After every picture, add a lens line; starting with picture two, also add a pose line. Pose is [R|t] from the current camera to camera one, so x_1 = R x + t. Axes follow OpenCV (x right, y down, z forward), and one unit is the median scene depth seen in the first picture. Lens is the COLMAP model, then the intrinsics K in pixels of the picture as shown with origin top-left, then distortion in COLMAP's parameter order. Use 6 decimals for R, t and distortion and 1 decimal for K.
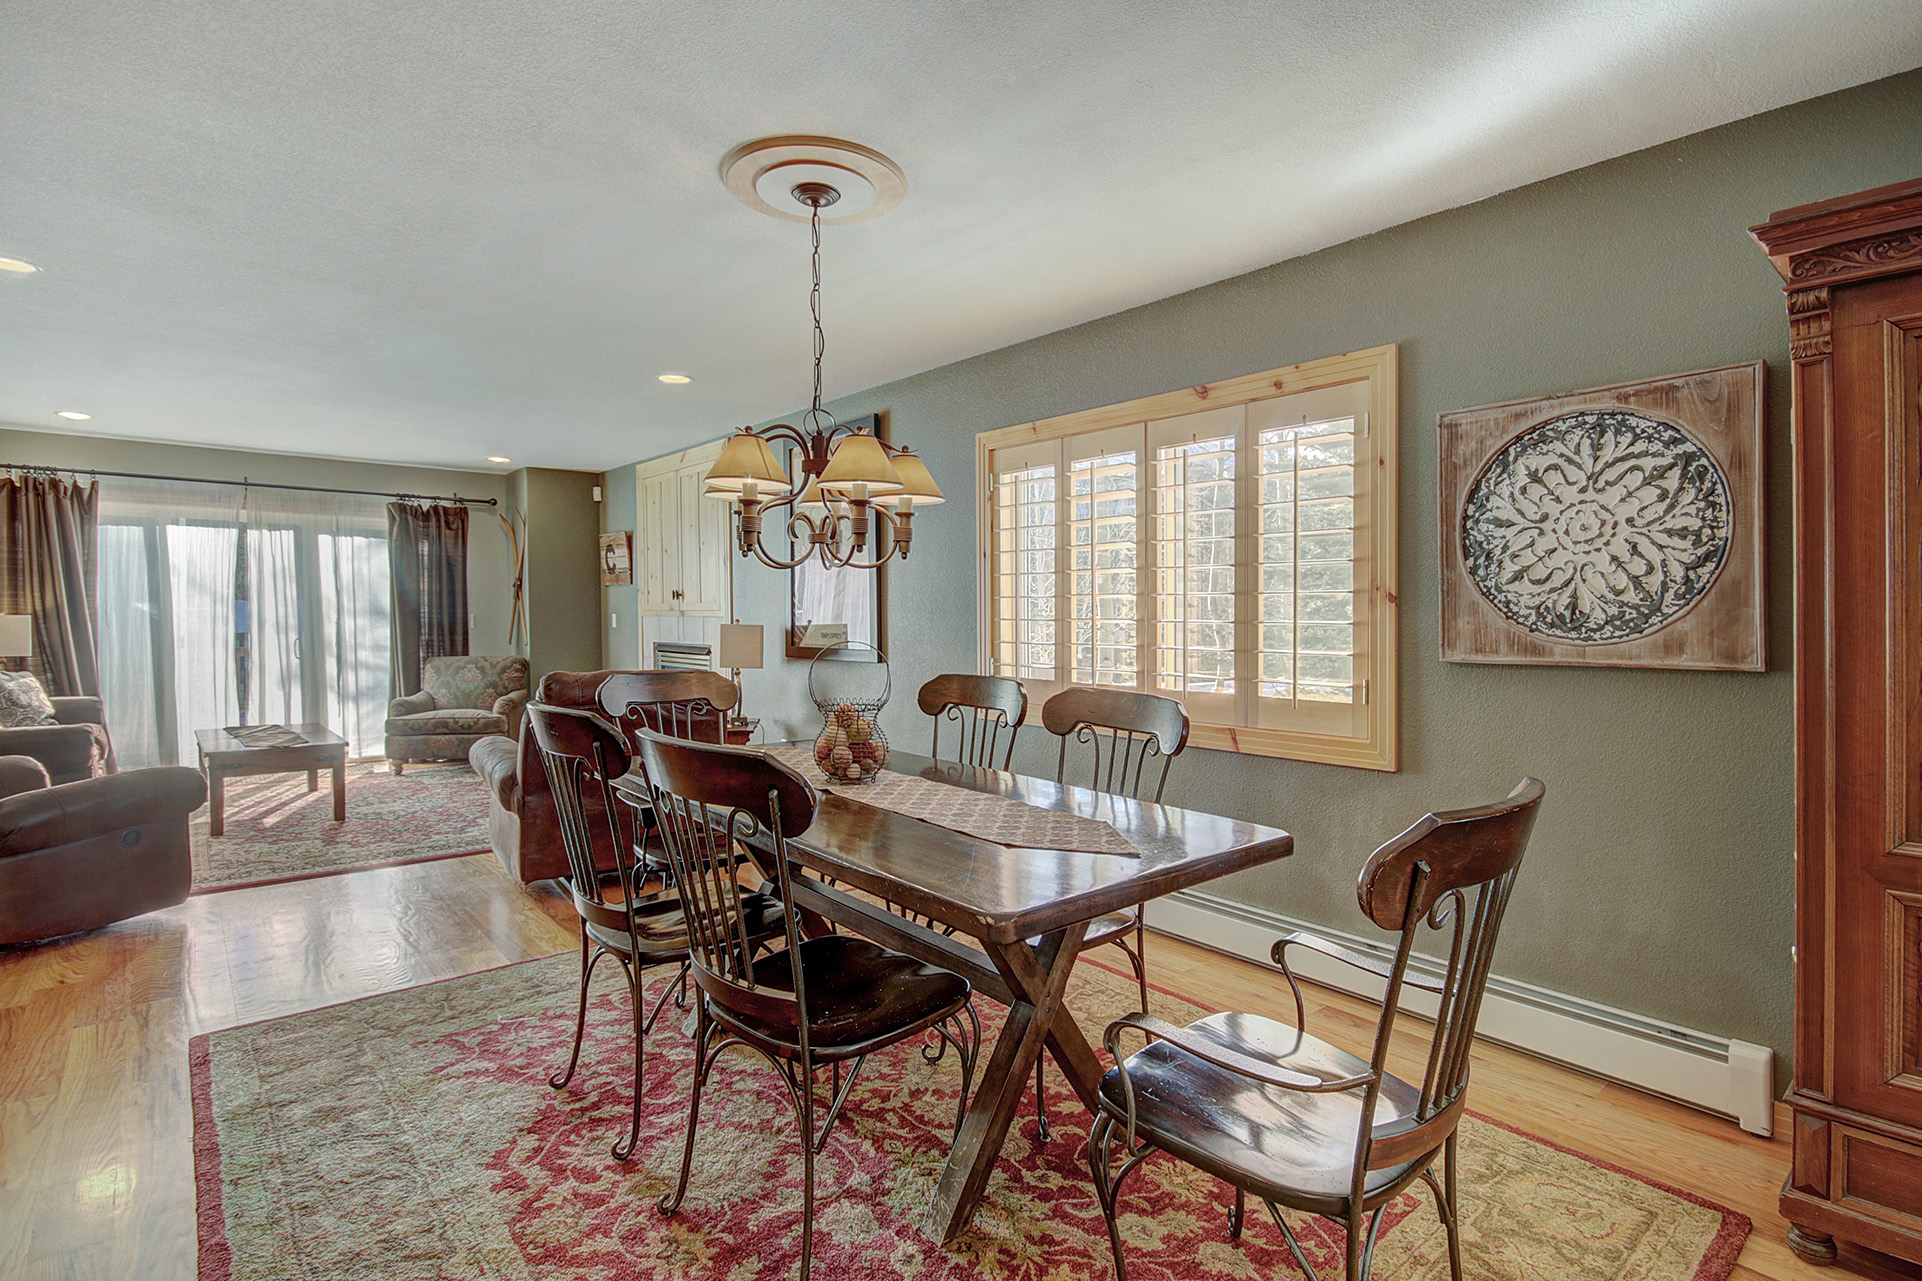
lens RADIAL K [[949.1, 0, 968.0], [0, 949.1, 633.3], [0, 0, 1]] dist [-0.000538, -0.000796]
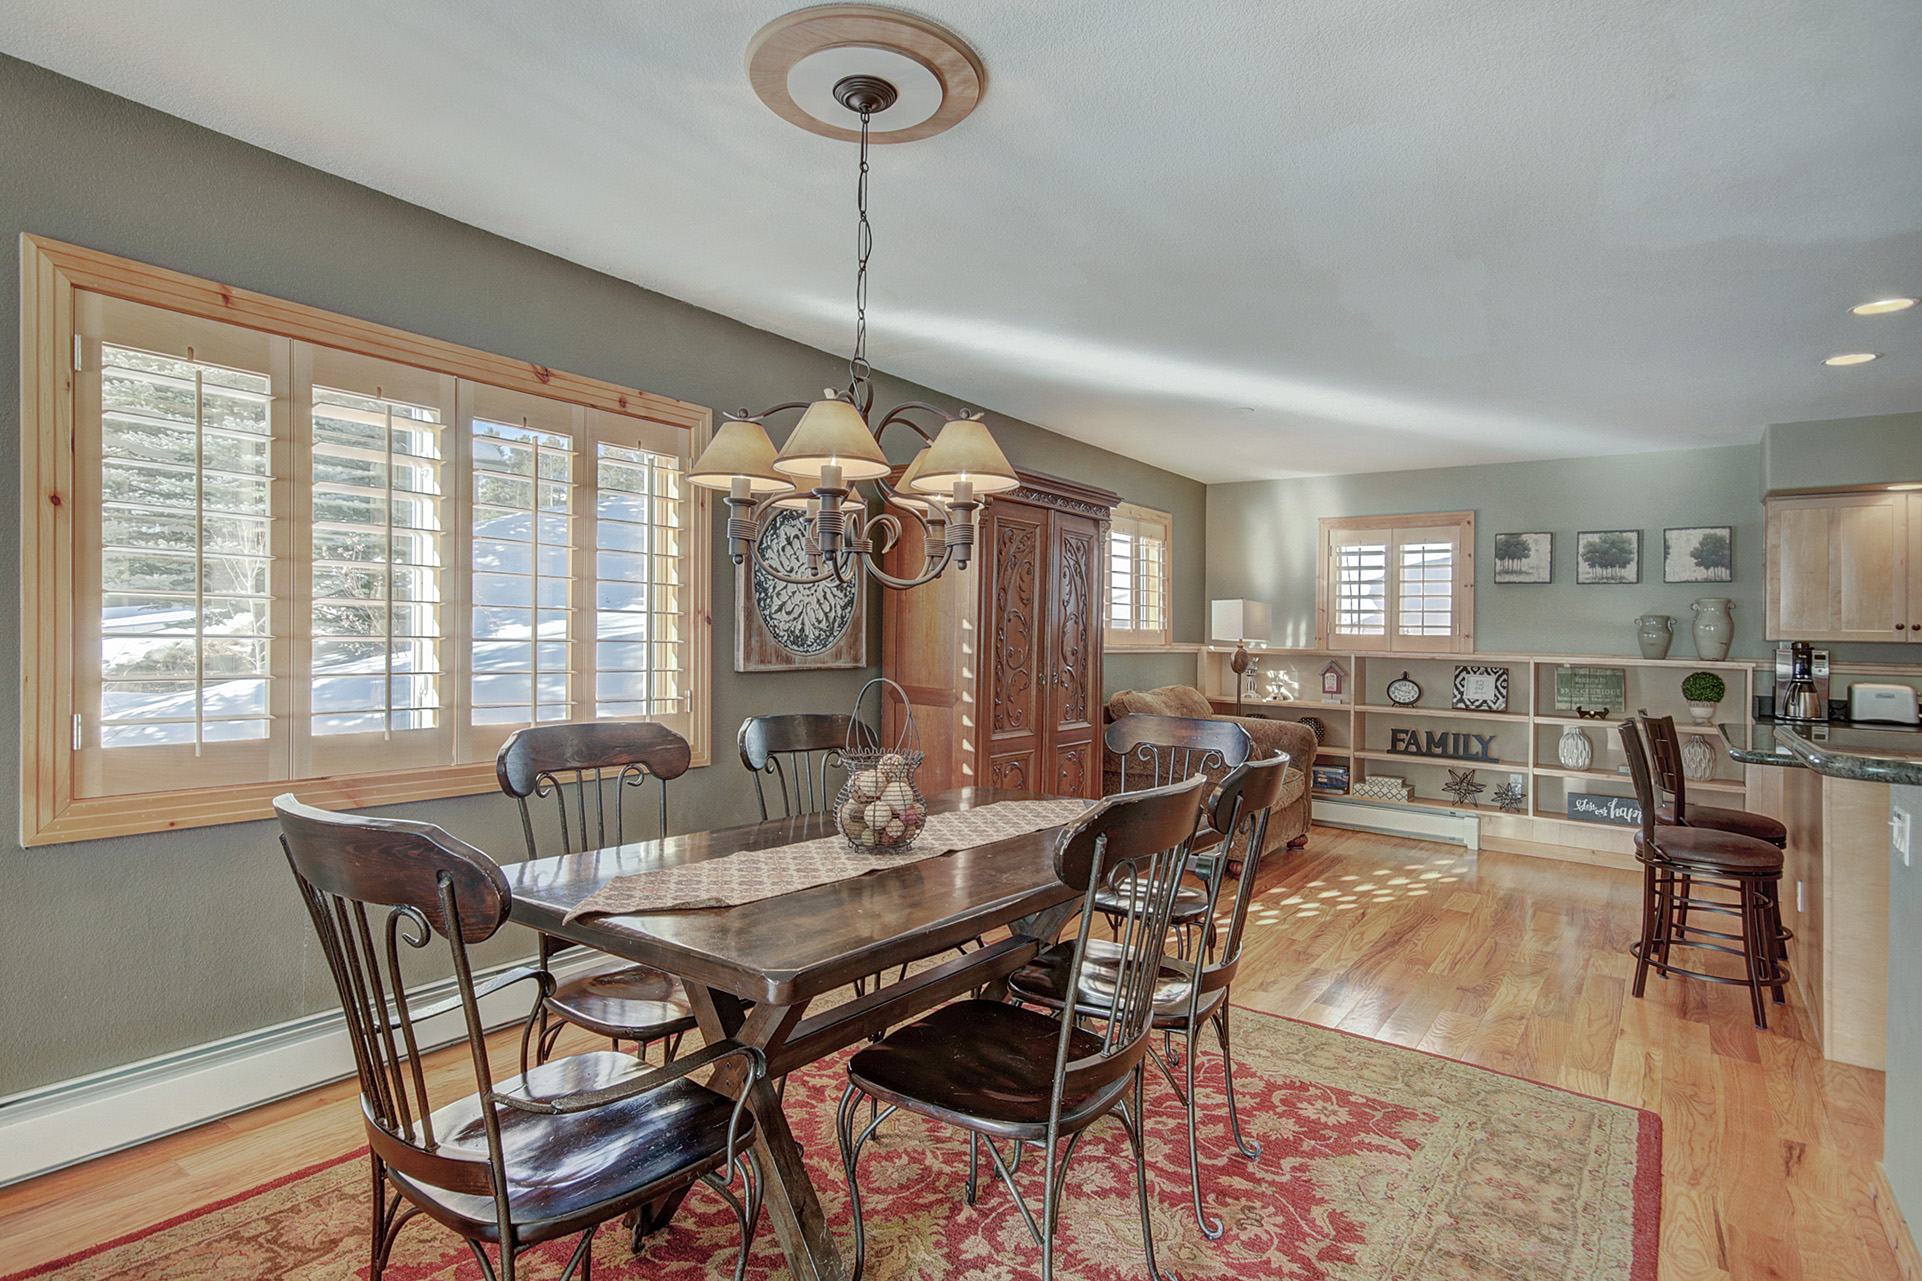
lens RADIAL K [[1050.9, 0, 896.3], [0, 1050.9, 627.8], [0, 0, 1]] dist [0.001057, 0.000008]
pose [[-0.219534, -0.005704, 0.975588, -0.812424], [-0.006914, 0.999967, 0.004291, -0.031667], [-0.975580, -0.005803, -0.219566, 0.955615]]
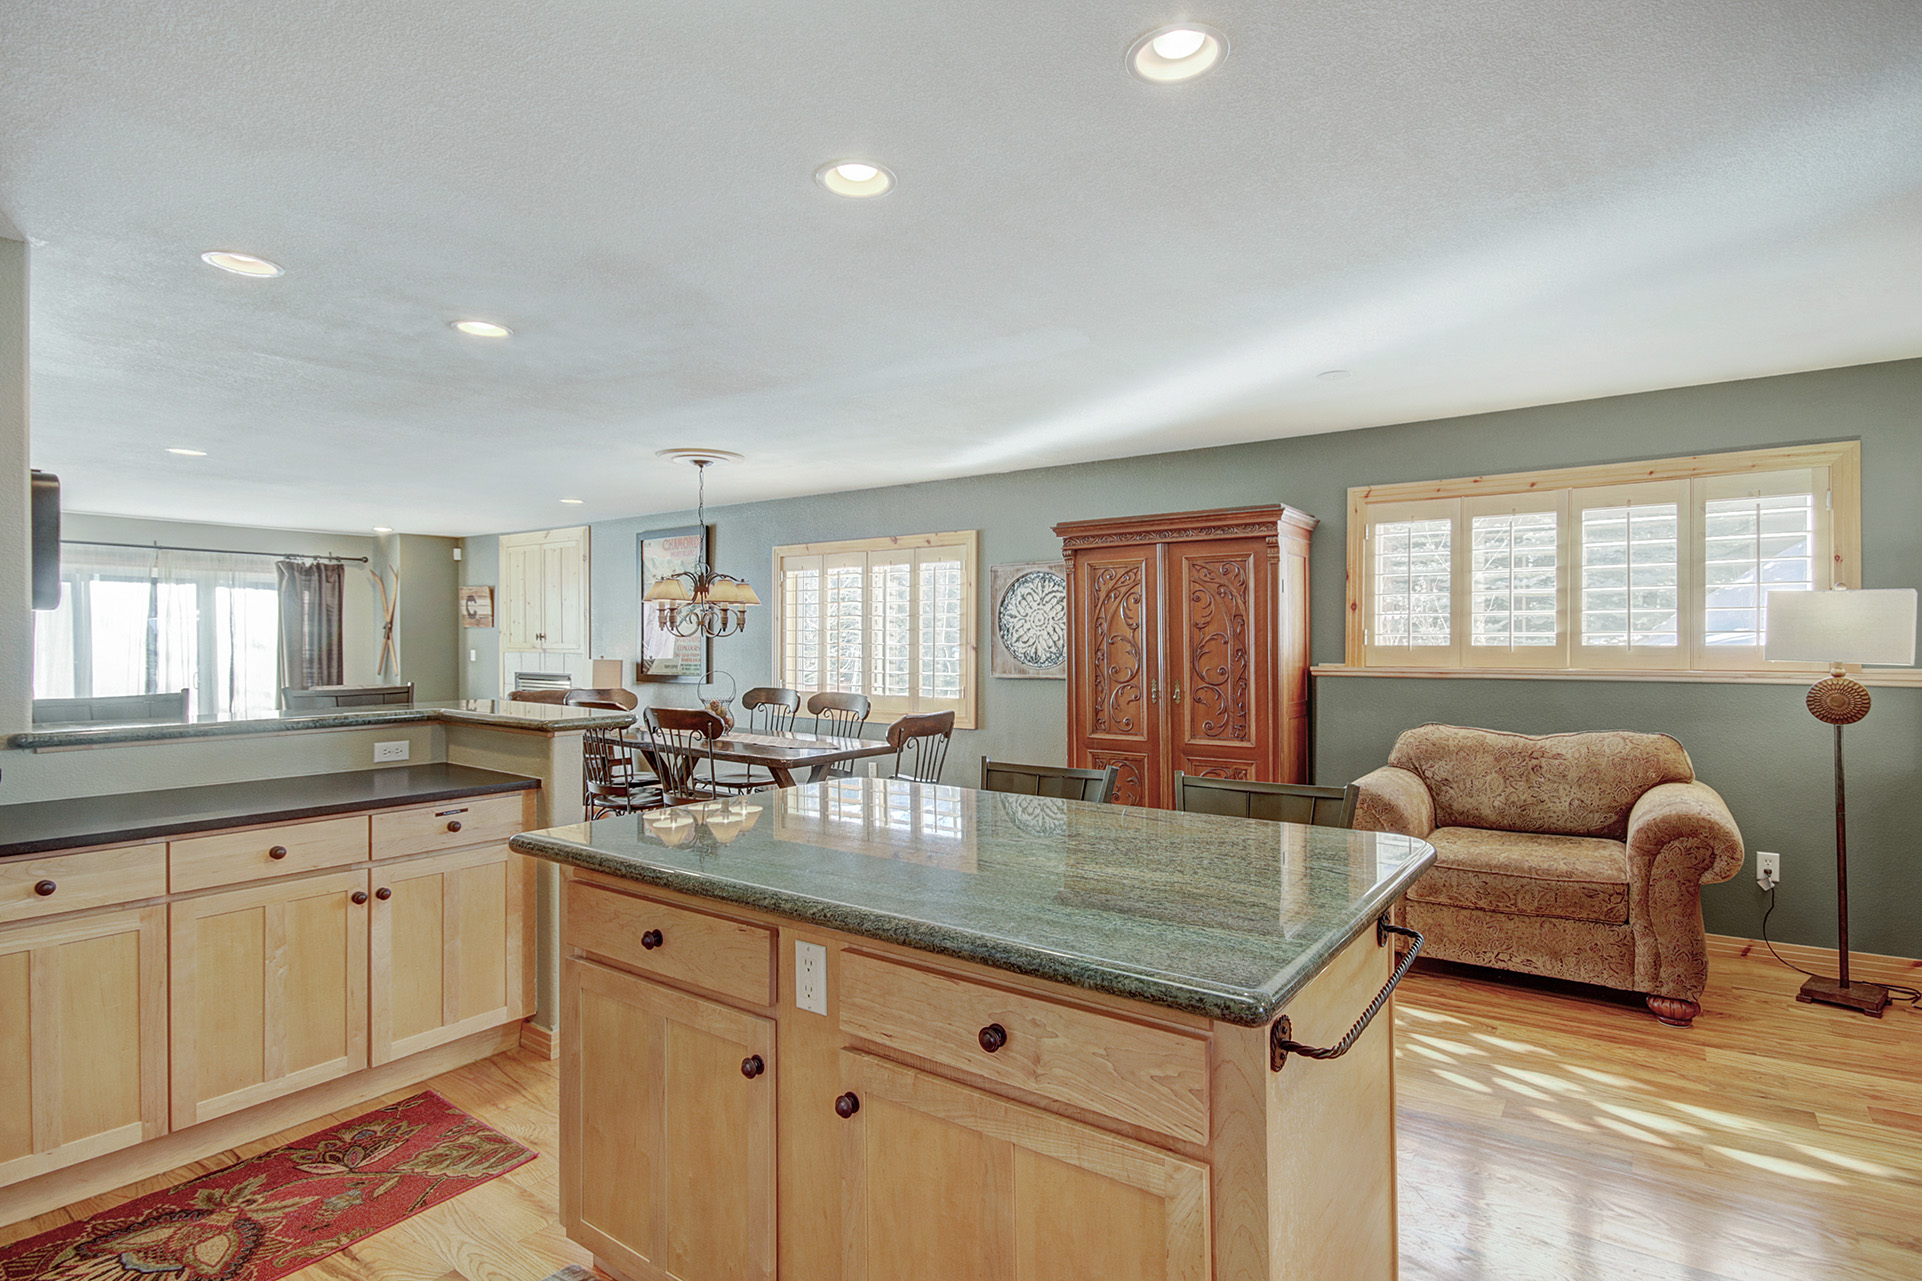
lens RADIAL K [[969.9, 0, 986.3], [0, 969.9, 614.3], [0, 0, 1]] dist [0.017056, 0.000507]
pose [[0.970814, 0.005412, 0.239772, -0.046620], [0.005569, 0.998967, -0.045095, -0.013196], [-0.239769, 0.045114, 0.969781, -1.023314]]
